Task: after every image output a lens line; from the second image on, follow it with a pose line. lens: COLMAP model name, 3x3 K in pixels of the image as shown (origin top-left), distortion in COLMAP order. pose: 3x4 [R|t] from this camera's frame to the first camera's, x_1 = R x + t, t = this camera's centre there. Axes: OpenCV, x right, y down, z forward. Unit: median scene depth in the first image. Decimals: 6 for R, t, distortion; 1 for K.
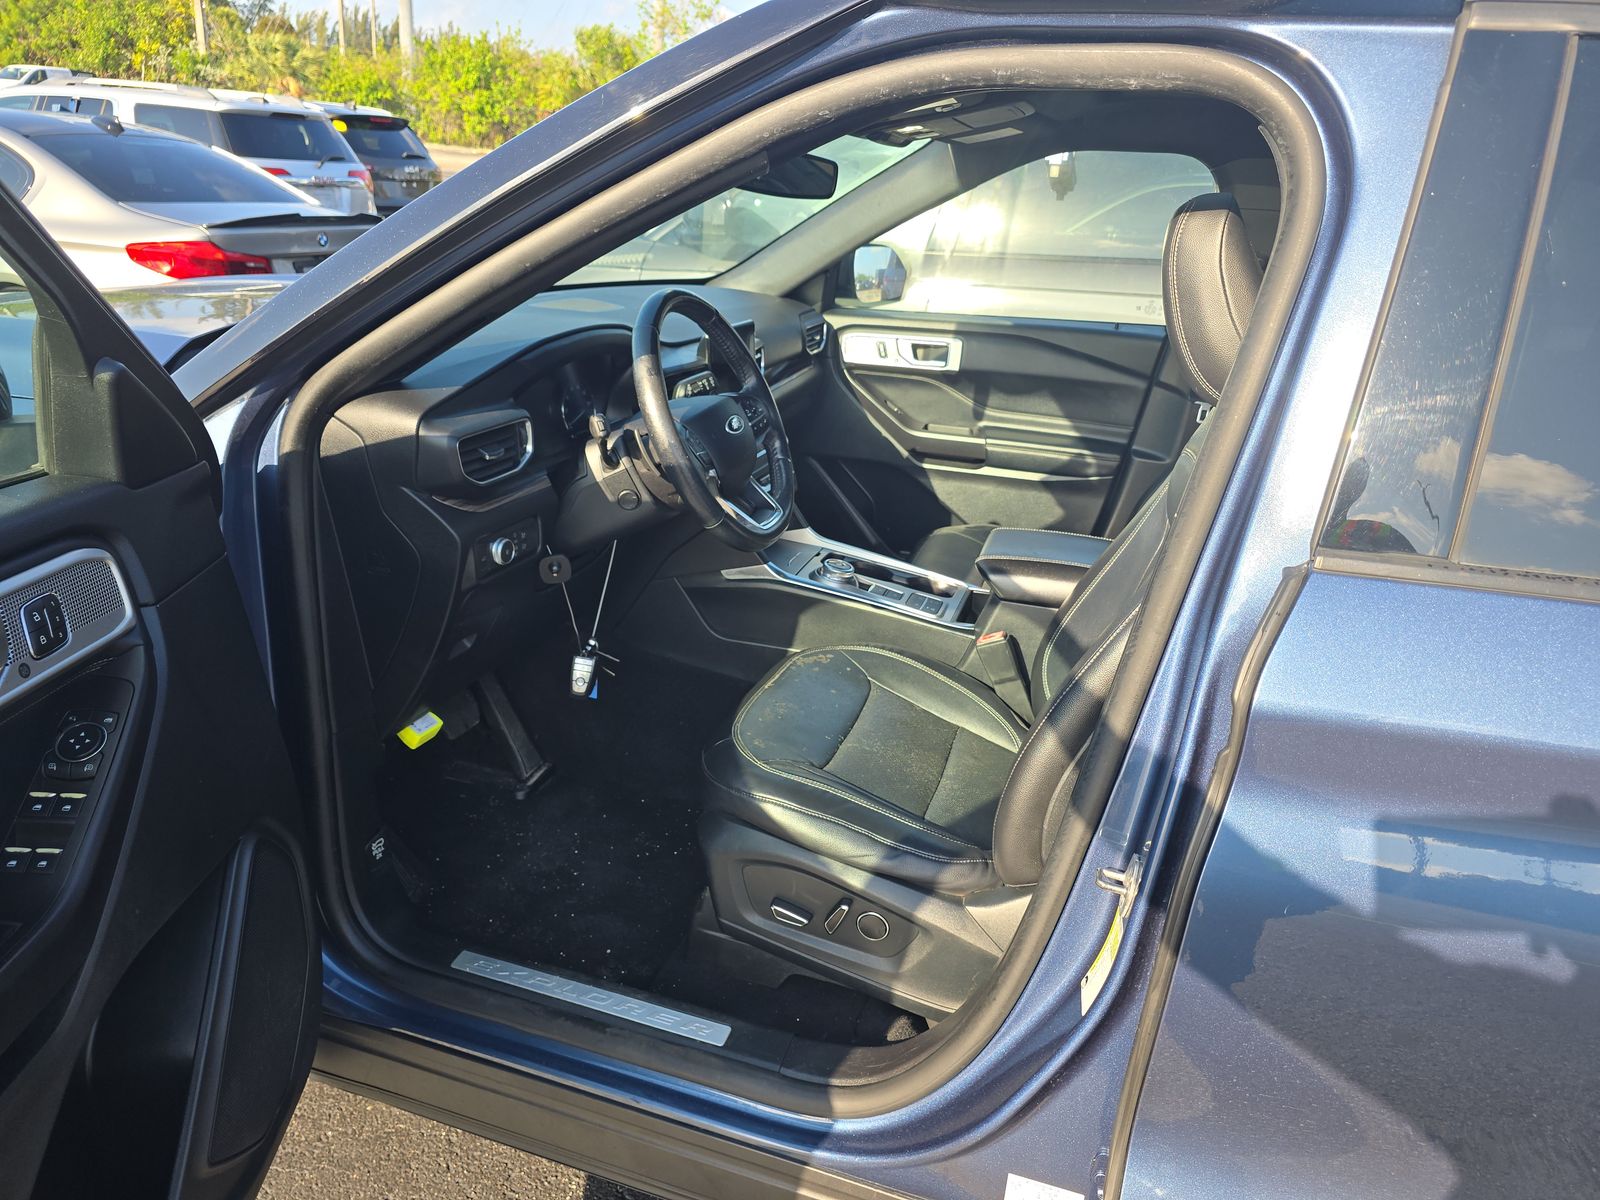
lens RADIAL K [[1080.1, 0, 797.8], [0, 1080.1, 617.3], [0, 0, 1]] dist [0.032571, -0.027576]
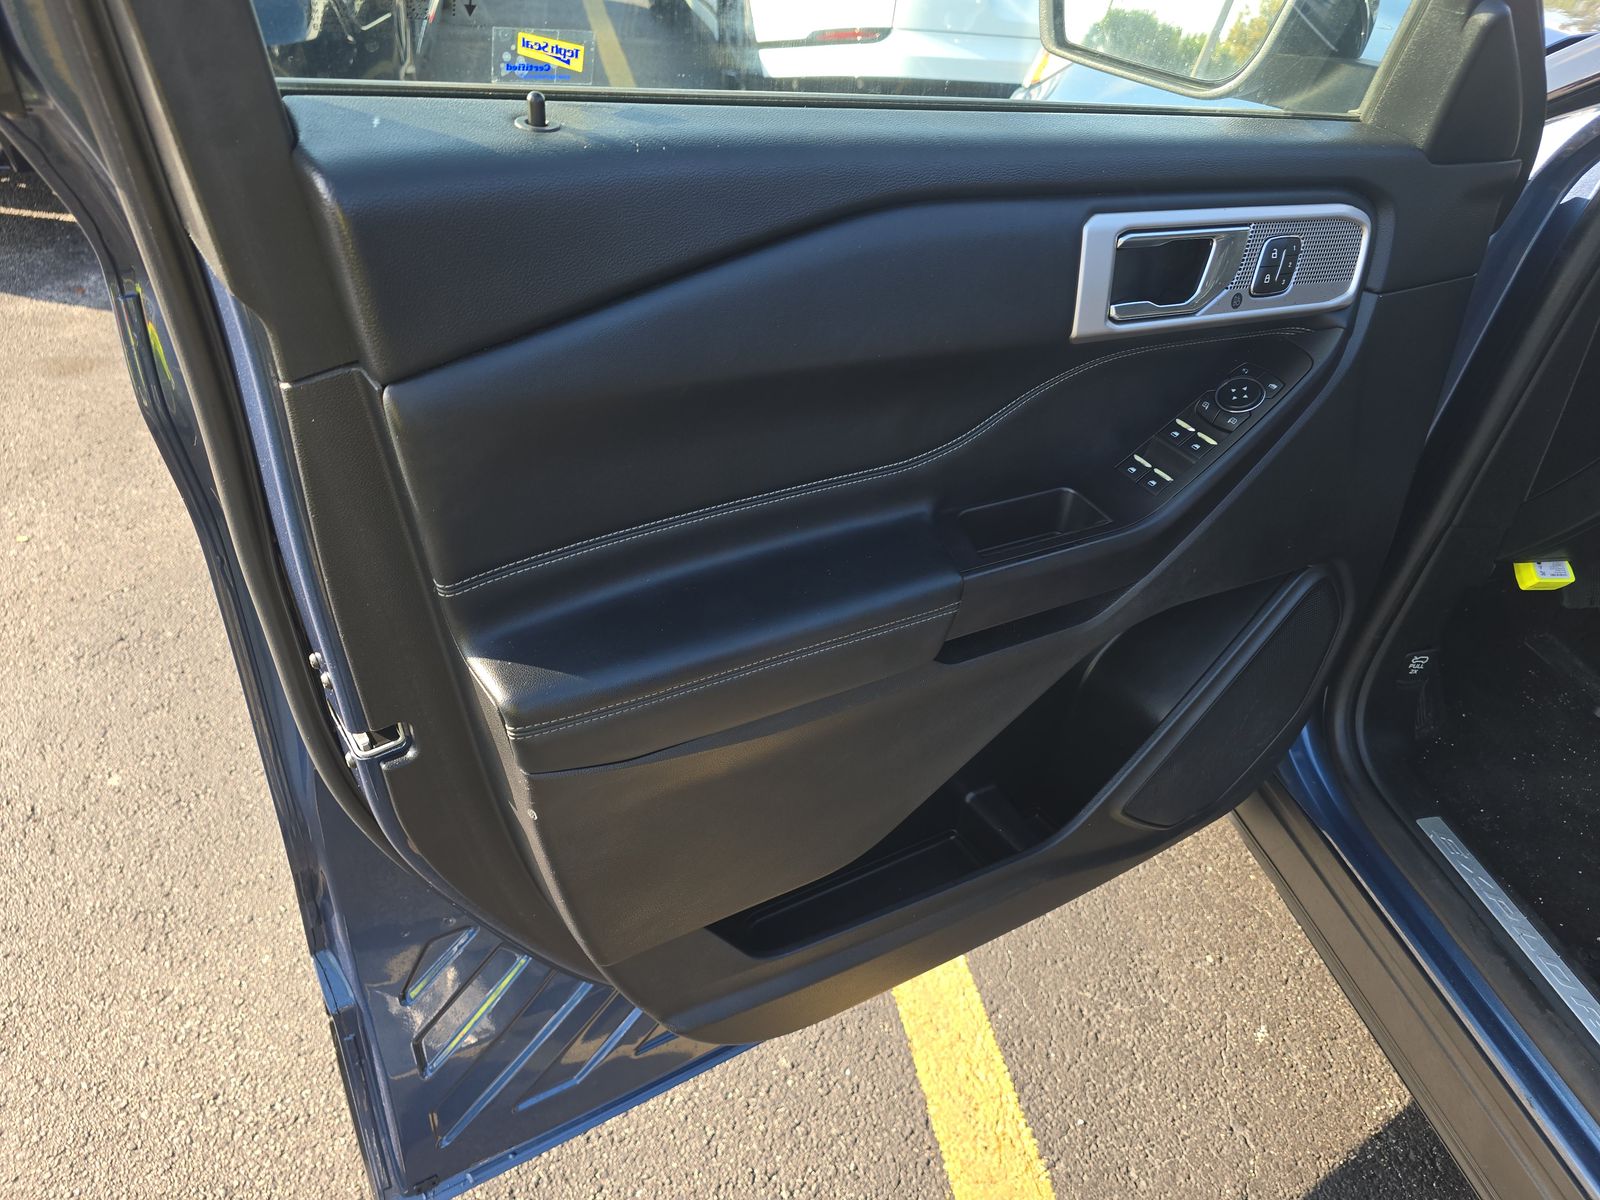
lens RADIAL K [[1080.1, 0, 797.8], [0, 1080.1, 617.3], [0, 0, 1]] dist [0.032571, -0.027576]
pose [[0.489324, 0.523581, -0.697442, -0.053295], [-0.371285, 0.848699, 0.376640, 0.053750], [0.789120, 0.074651, 0.609686, 0.085236]]
